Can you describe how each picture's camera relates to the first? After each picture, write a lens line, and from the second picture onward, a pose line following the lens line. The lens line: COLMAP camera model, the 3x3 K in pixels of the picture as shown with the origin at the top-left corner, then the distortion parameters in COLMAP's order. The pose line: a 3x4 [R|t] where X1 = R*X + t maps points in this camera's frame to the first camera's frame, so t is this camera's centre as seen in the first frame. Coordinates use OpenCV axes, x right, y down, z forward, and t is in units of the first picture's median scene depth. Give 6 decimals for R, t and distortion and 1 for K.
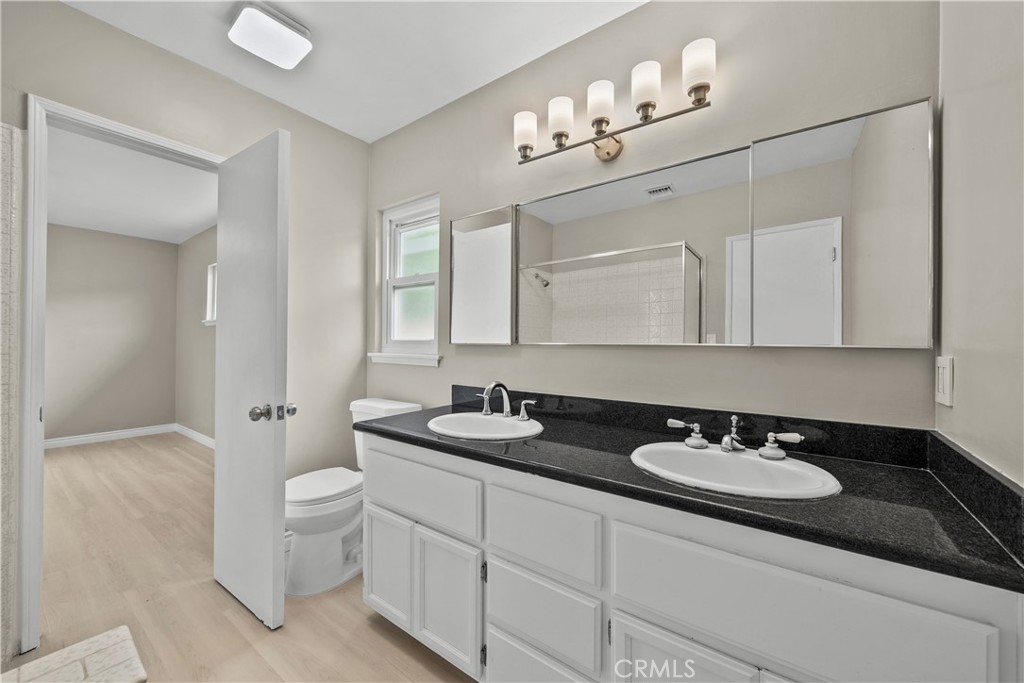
lens RADIAL K [[402.1, 0, 512.0], [0, 402.1, 341.5], [0, 0, 1]] dist [-0.001131, -0.000093]
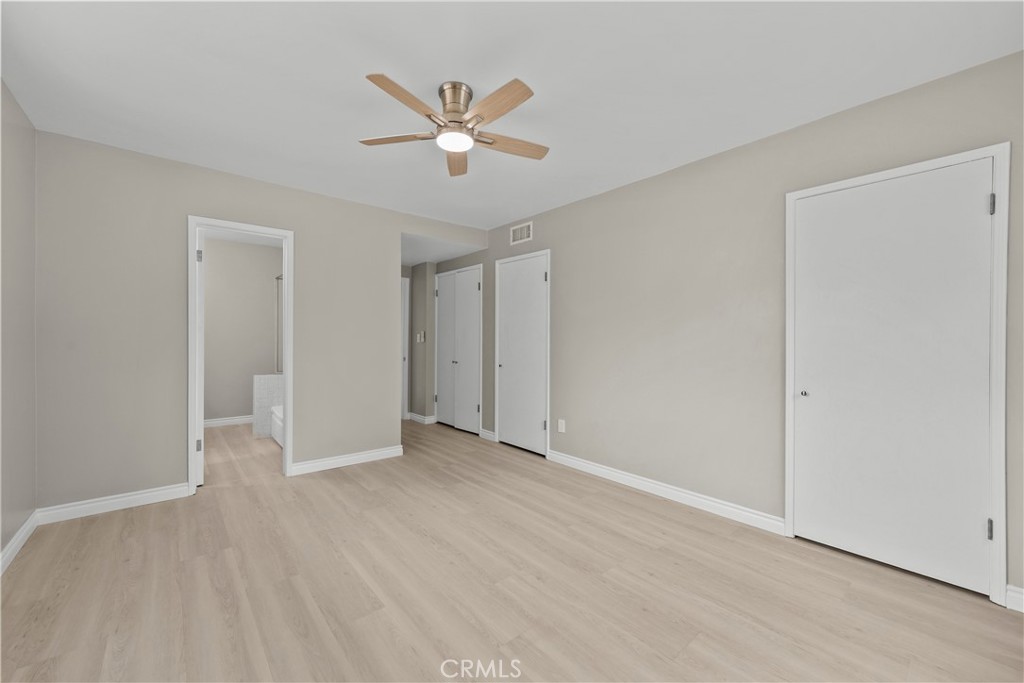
lens RADIAL K [[402.1, 0, 512.0], [0, 402.1, 341.5], [0, 0, 1]] dist [-0.001131, -0.000093]
pose [[-0.977226, -0.017484, 0.211479, -2.490272], [-0.018320, 0.999830, -0.001993, -0.008834], [-0.211408, -0.005822, -0.977381, 2.524631]]
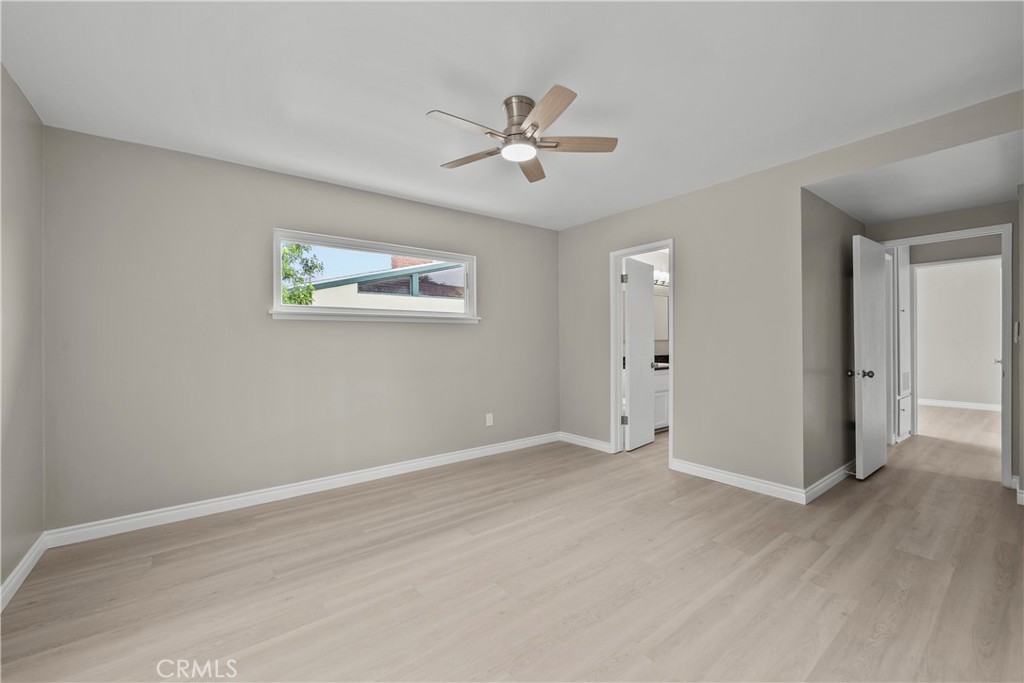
lens RADIAL K [[411.5, 0, 507.0], [0, 411.5, 342.9], [0, 0, 1]] dist [-0.001976, -0.000376]
pose [[0.263506, -0.014685, 0.964546, -3.291705], [-0.000890, 0.999880, 0.015466, -0.026550], [-0.964657, -0.004934, 0.263461, 1.143606]]
